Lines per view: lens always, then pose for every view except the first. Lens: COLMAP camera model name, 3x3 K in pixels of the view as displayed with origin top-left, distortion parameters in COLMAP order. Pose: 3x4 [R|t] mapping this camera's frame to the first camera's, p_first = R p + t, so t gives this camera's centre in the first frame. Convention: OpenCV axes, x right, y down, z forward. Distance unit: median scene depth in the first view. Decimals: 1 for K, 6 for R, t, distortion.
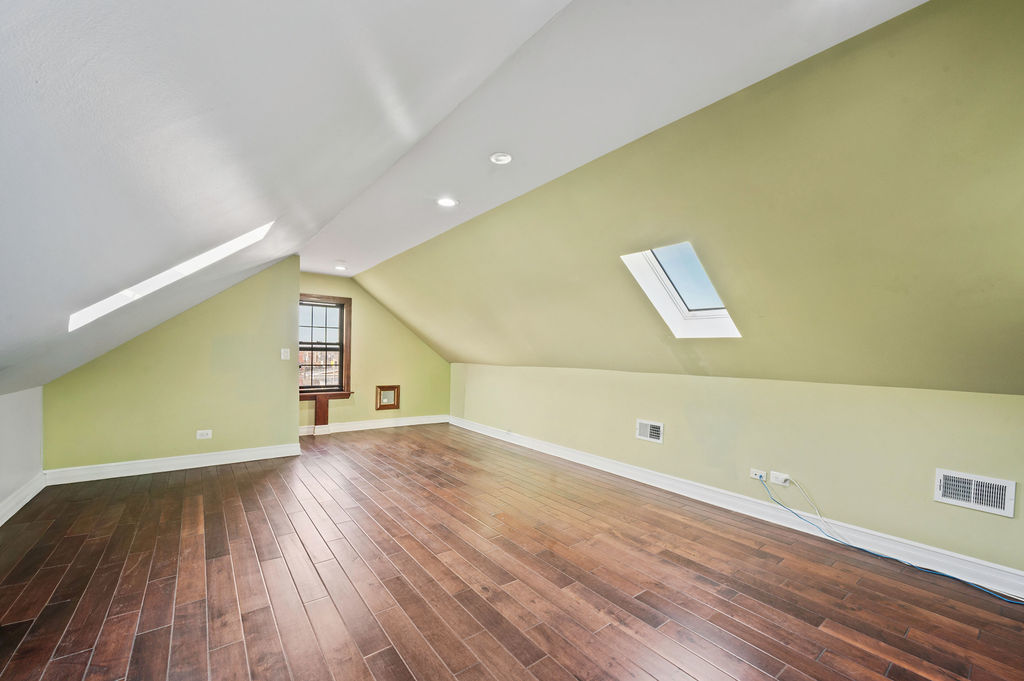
lens RADIAL K [[407.5, 0, 509.0], [0, 407.5, 345.1], [0, 0, 1]] dist [-0.000850, -0.000004]
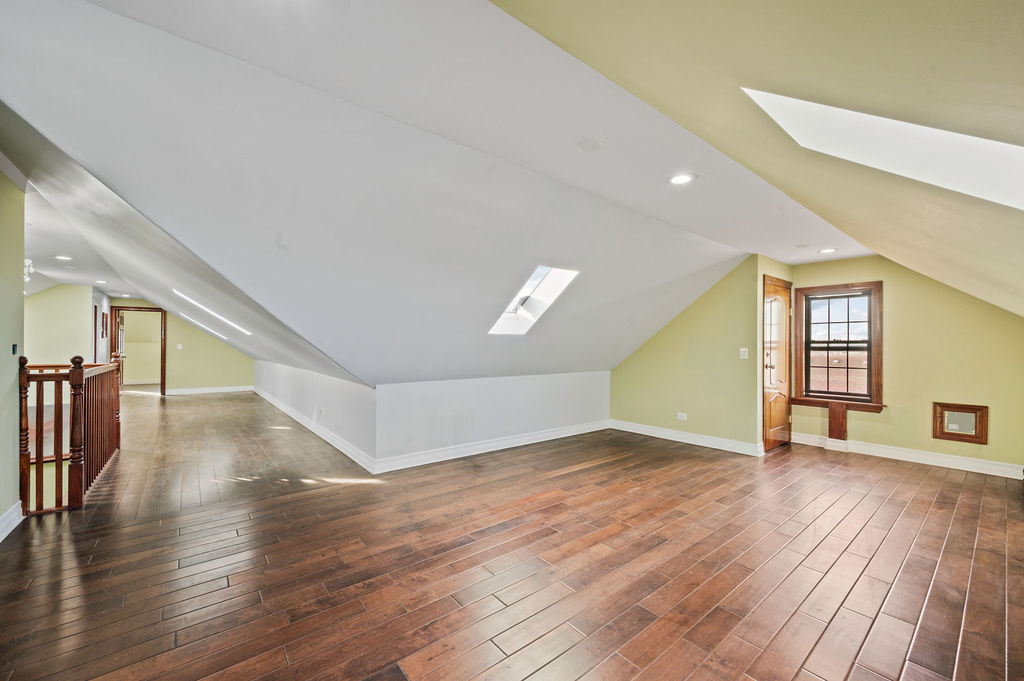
lens RADIAL K [[407.5, 0, 509.0], [0, 407.5, 345.1], [0, 0, 1]] dist [-0.000850, -0.000004]
pose [[0.033113, -0.016678, -0.999312, 0.350628], [0.014437, 0.999764, -0.016207, 0.006352], [0.999347, -0.013891, 0.033346, 0.290231]]
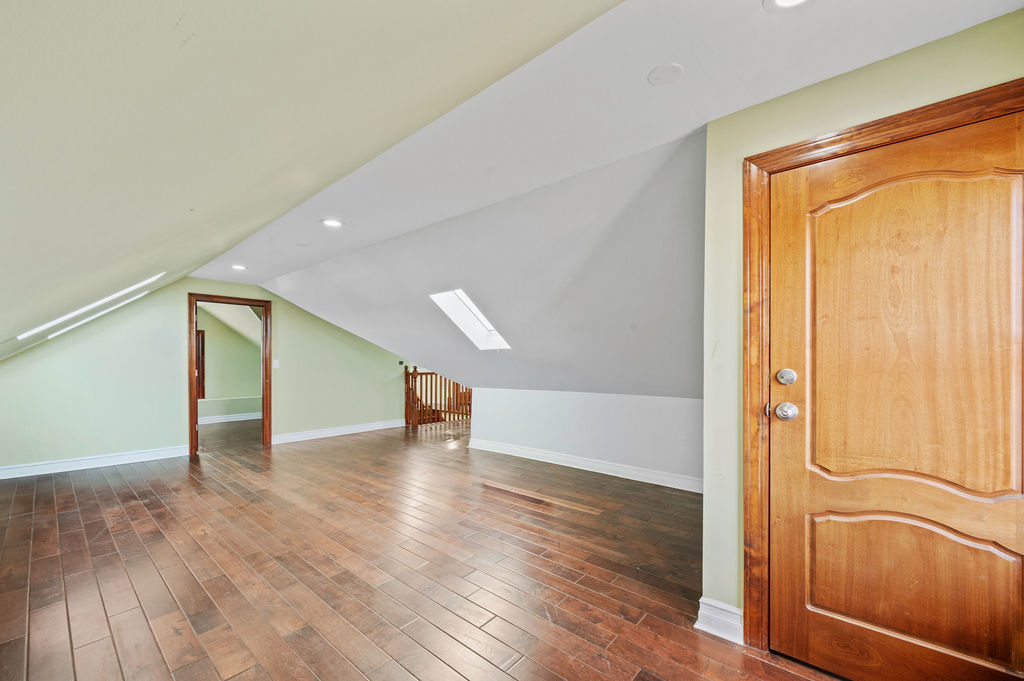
lens RADIAL K [[407.5, 0, 509.0], [0, 407.5, 345.1], [0, 0, 1]] dist [-0.000850, -0.000004]
pose [[-0.979229, -0.021752, -0.201589, -0.191778], [-0.008201, 0.997664, -0.067817, 0.021997], [0.202593, -0.064755, -0.977120, 1.056250]]
